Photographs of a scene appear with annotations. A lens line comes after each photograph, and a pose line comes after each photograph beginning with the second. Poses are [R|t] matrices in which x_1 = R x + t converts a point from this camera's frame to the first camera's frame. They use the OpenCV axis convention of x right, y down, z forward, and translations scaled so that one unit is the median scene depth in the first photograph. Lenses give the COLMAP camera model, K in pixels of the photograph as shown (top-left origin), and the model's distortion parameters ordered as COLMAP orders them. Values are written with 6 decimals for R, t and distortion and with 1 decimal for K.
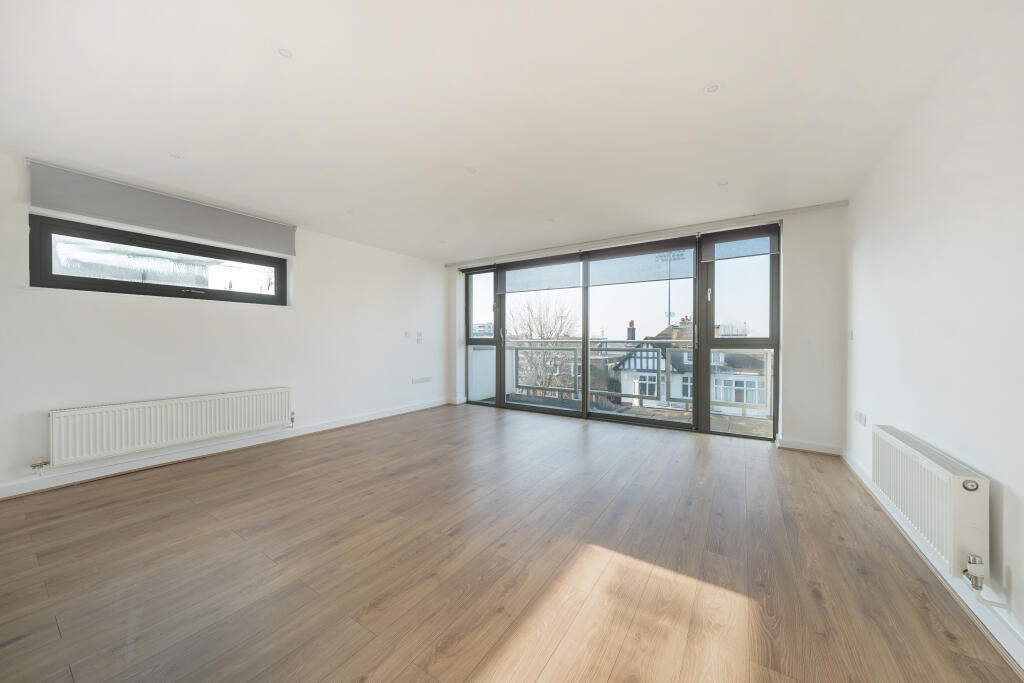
lens RADIAL K [[351.3, 0, 507.2], [0, 351.3, 342.5], [0, 0, 1]] dist [0.000695, 0.000056]
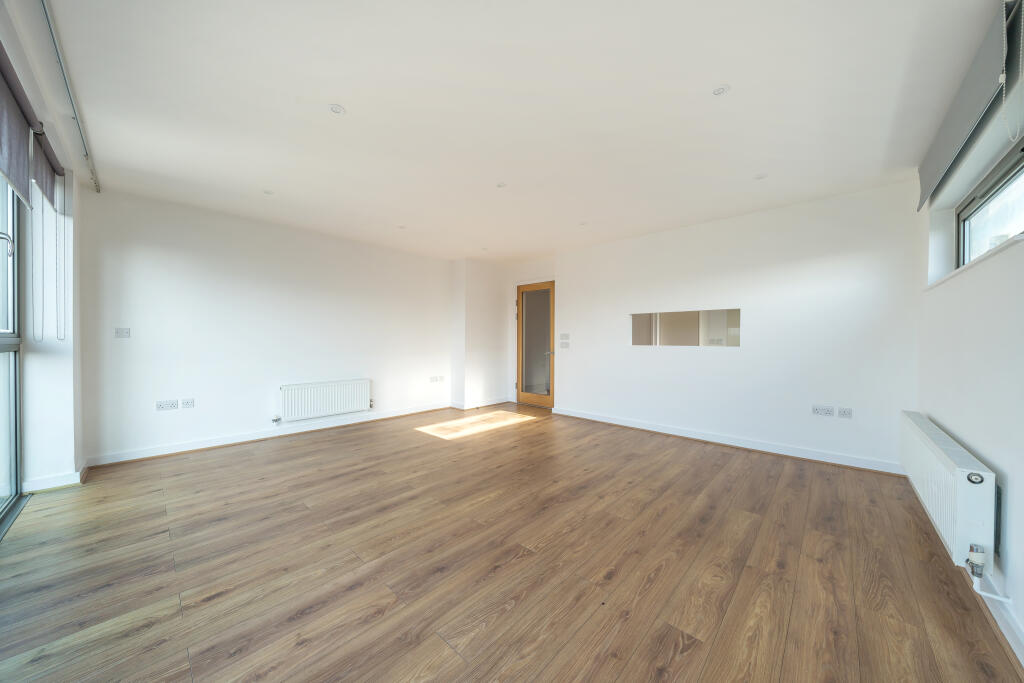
lens RADIAL K [[351.3, 0, 511.7], [0, 351.3, 342.1], [0, 0, 1]] dist [0.000695, 0.000056]
pose [[-0.988263, -0.006477, 0.152623, -0.306949], [-0.005416, 0.999958, 0.007366, -0.006595], [-0.152665, 0.006454, -0.988257, 2.106188]]
